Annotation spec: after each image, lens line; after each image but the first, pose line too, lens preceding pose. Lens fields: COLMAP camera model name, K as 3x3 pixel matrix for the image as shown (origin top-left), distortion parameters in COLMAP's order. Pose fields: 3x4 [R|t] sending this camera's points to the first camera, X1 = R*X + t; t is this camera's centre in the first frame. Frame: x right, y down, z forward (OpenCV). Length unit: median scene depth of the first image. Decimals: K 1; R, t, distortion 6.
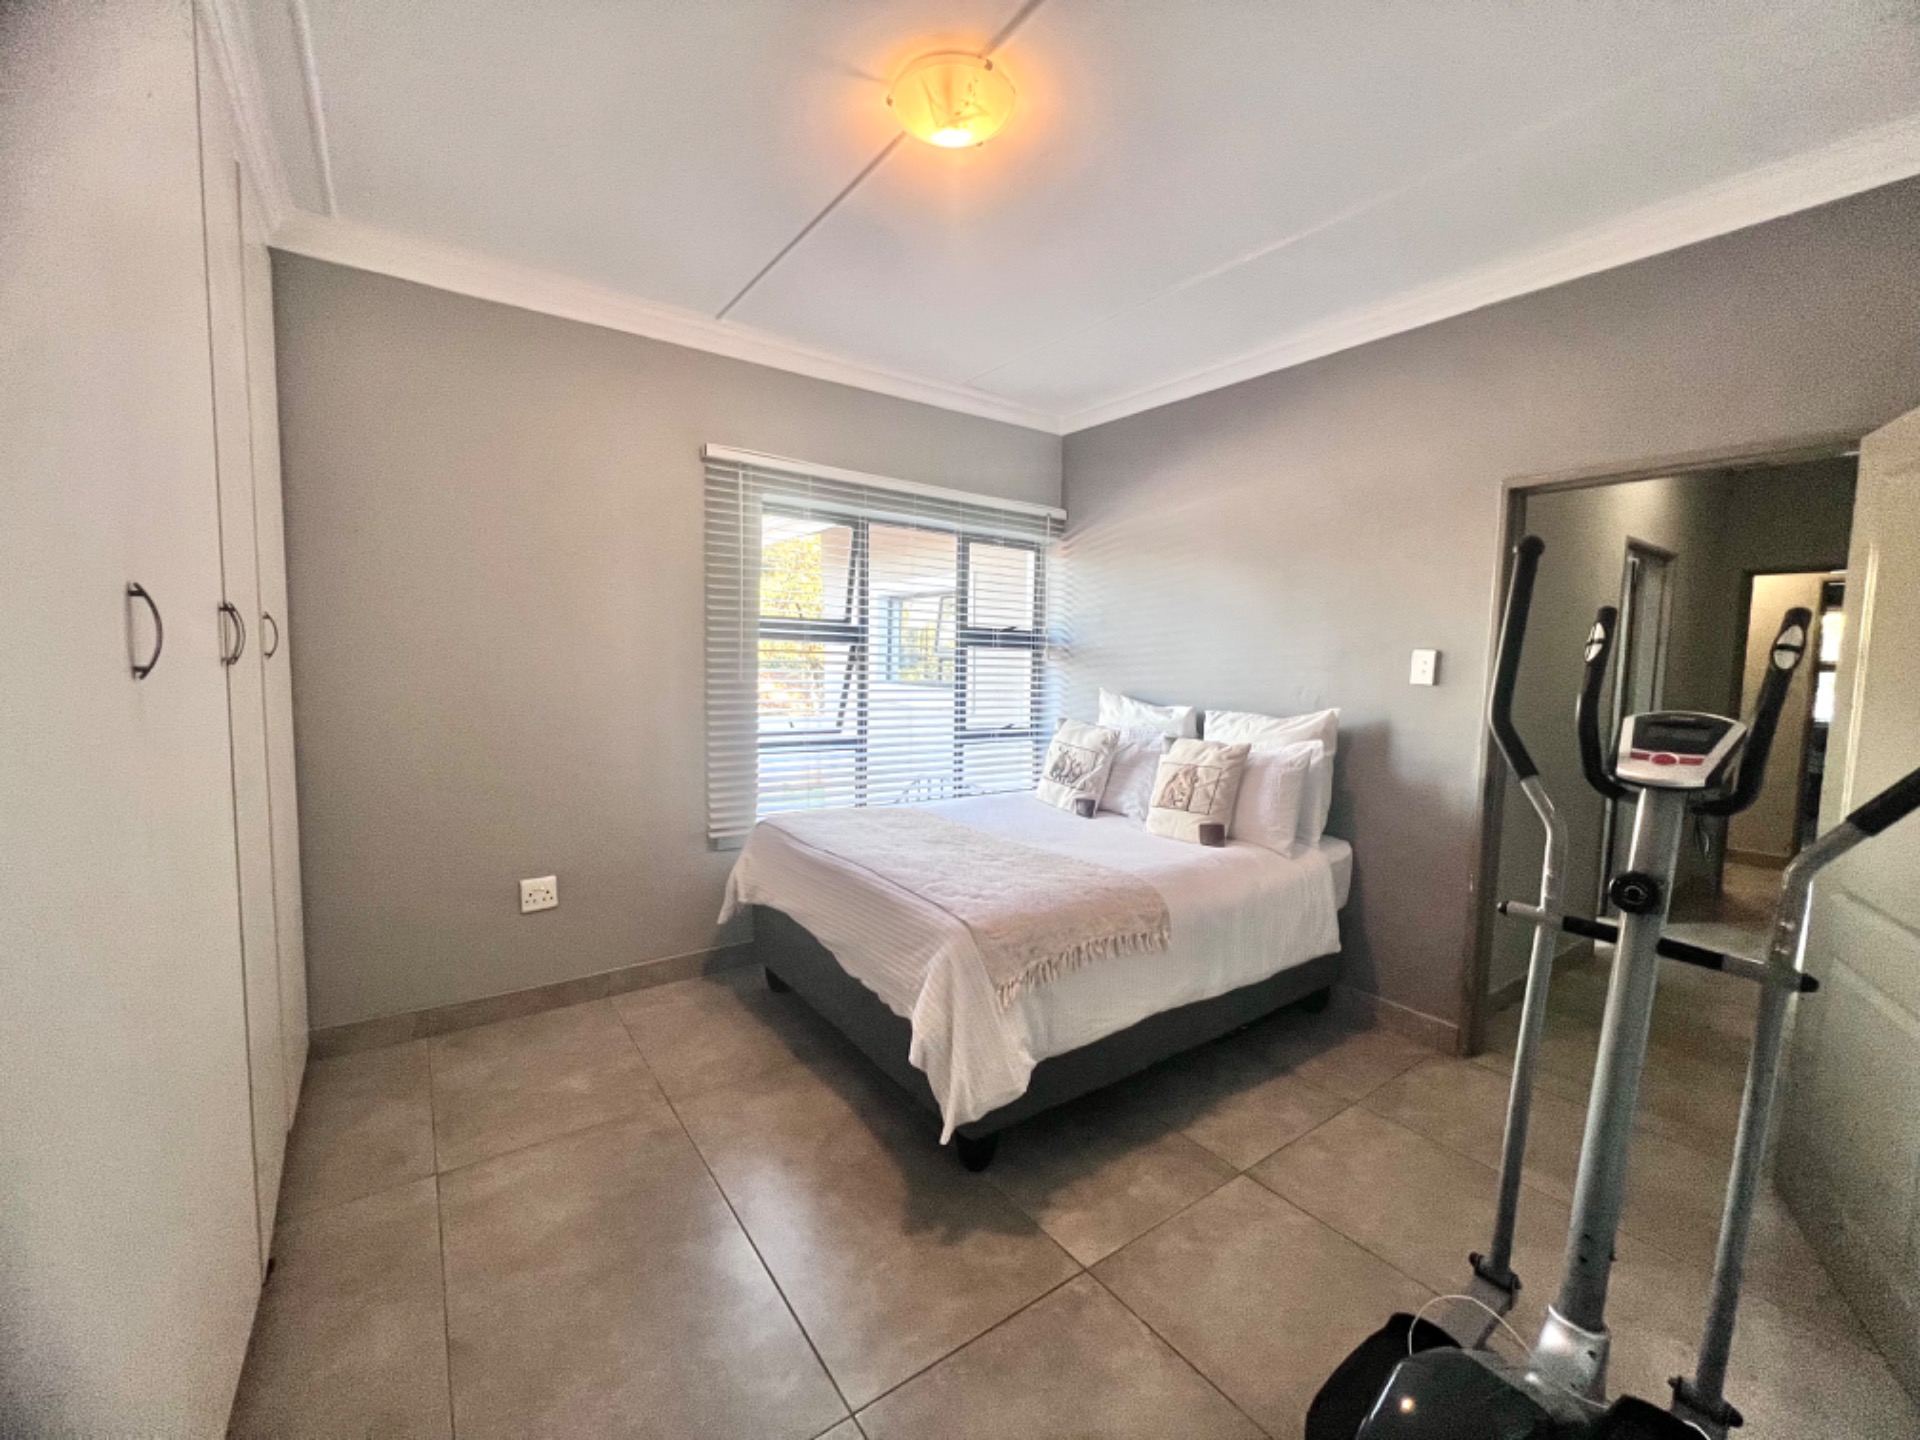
lens RADIAL K [[775.5, 0, 962.9], [0, 775.5, 716.9], [0, 0, 1]] dist [-0.001029, 0.000925]
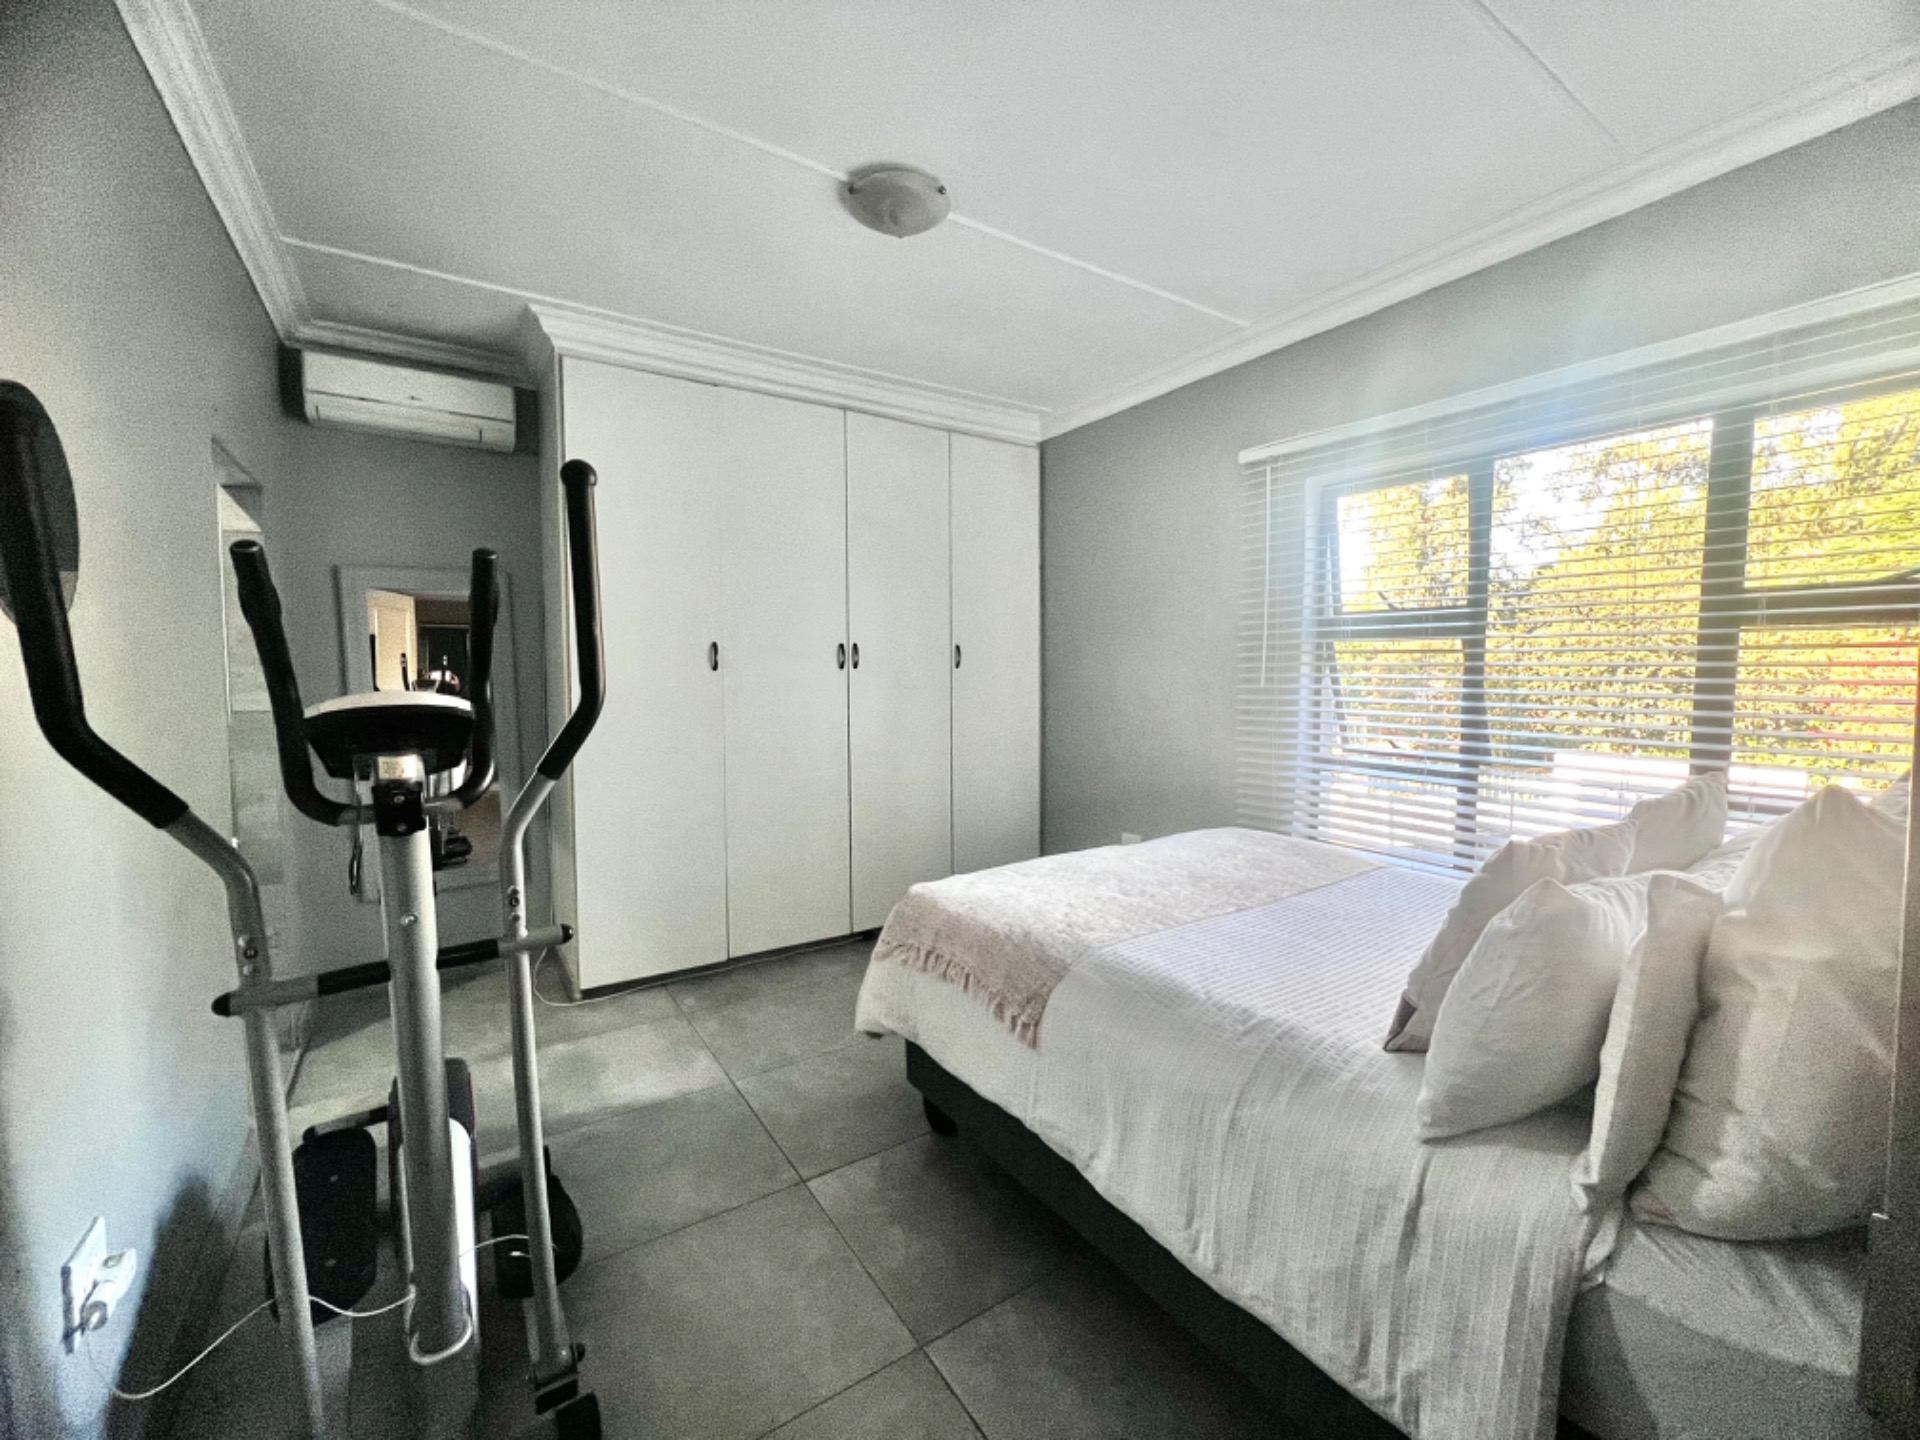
lens RADIAL K [[775.5, 0, 948.4], [0, 775.5, 716.3], [0, 0, 1]] dist [-0.001029, 0.000925]
pose [[-0.049798, 0.041506, -0.997896, 0.887338], [-0.073587, 0.996268, 0.045110, -0.029446], [0.996045, 0.075679, -0.046558, 0.851660]]
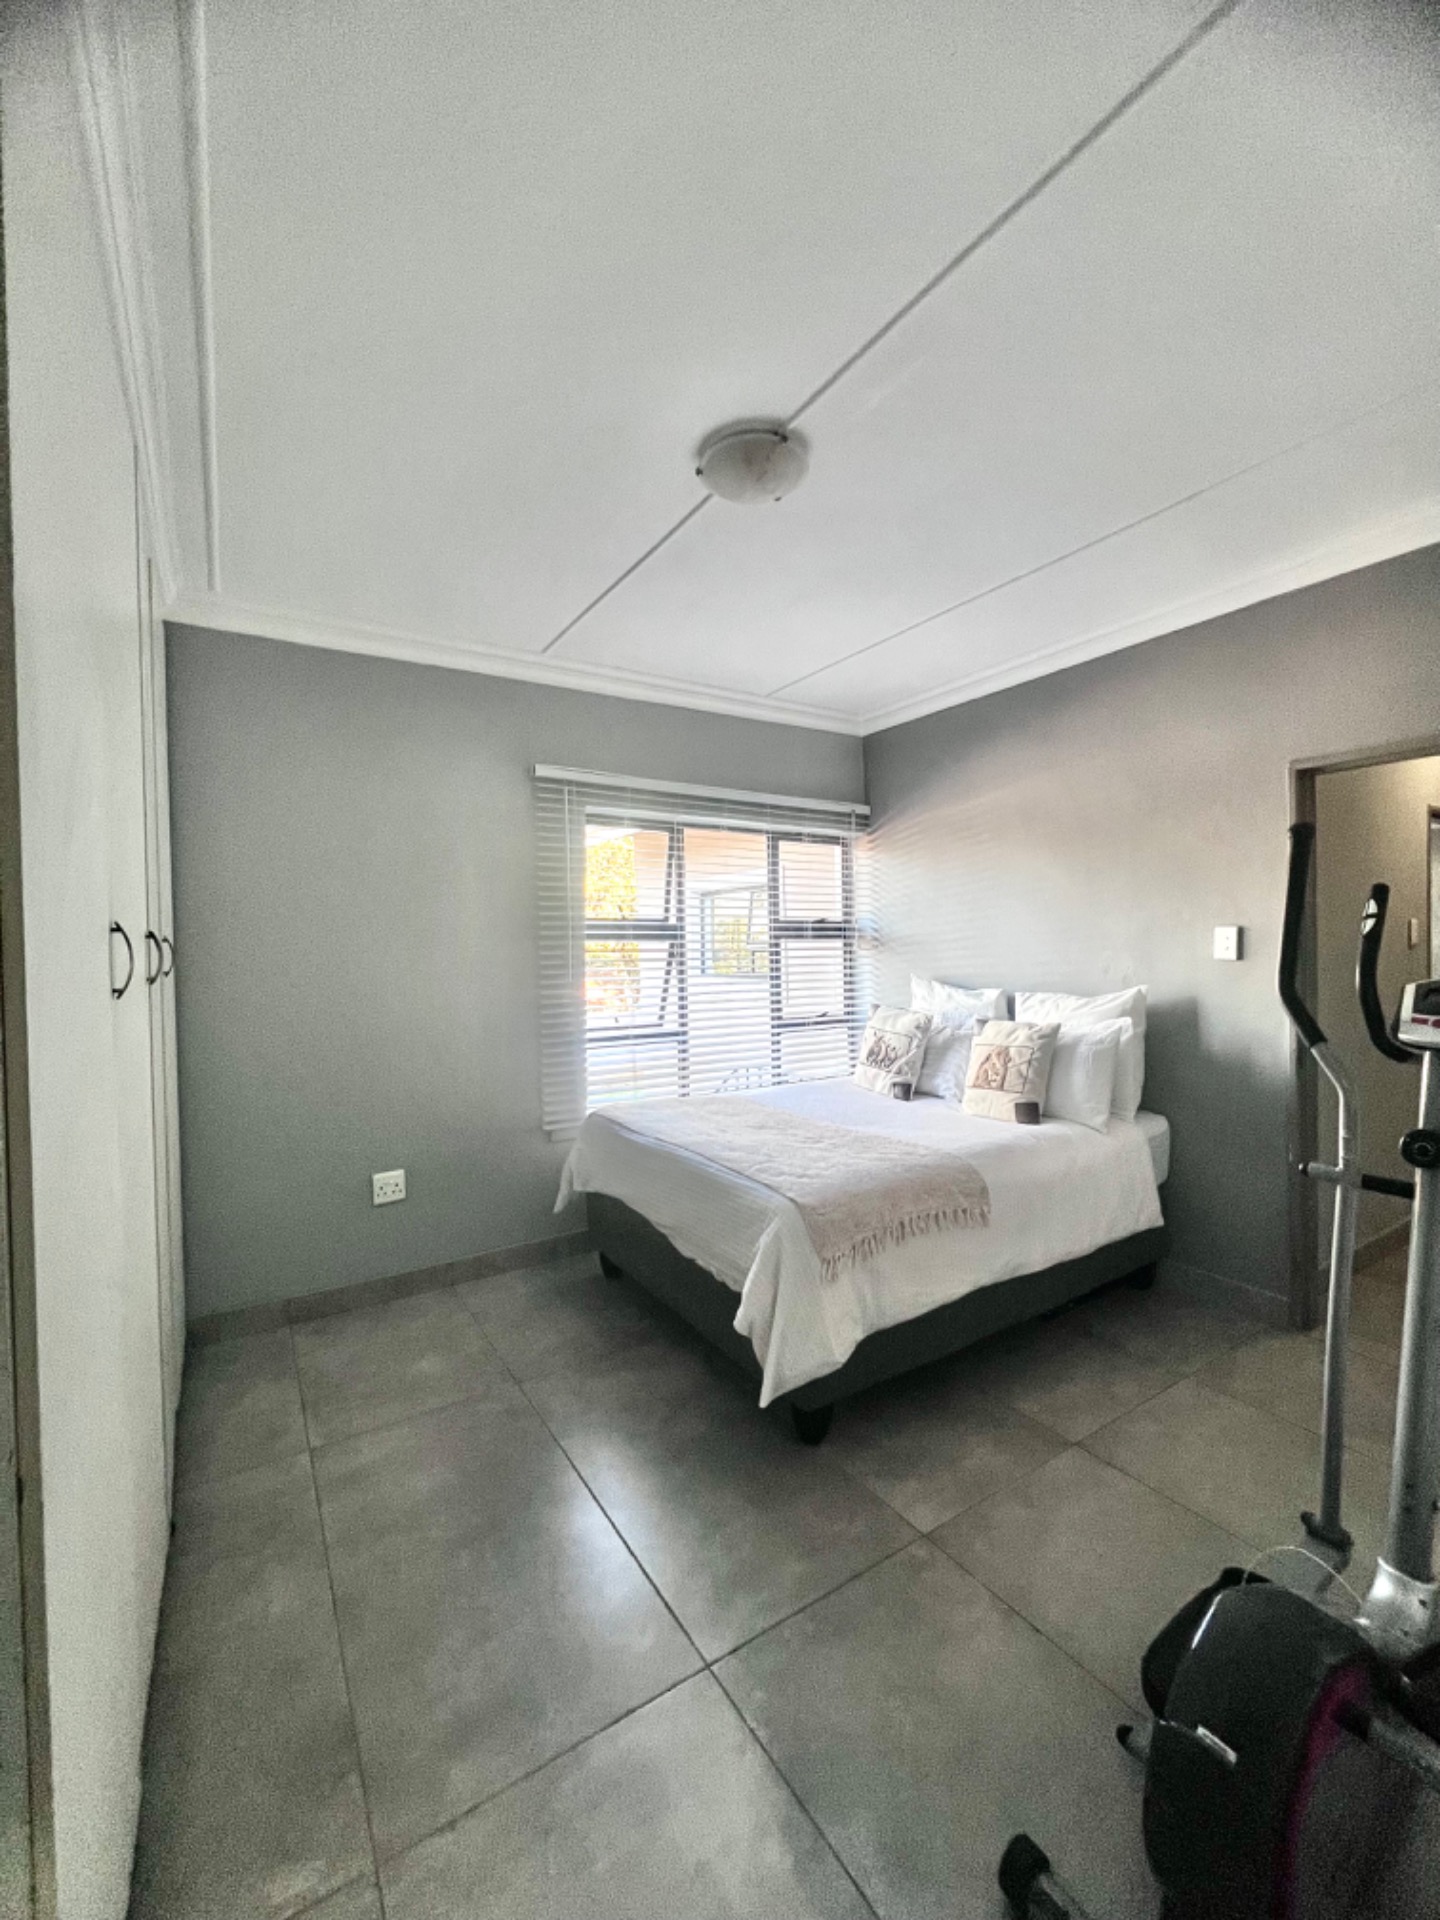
lens RADIAL K [[775.5, 0, 729.5], [0, 775.5, 959.9], [0, 0, 1]] dist [-0.001029, 0.000925]
pose [[0.997738, -0.038774, -0.054915, -0.009915], [0.035300, 0.997397, -0.062880, 0.000272], [0.057210, 0.060799, 0.996509, -0.067758]]
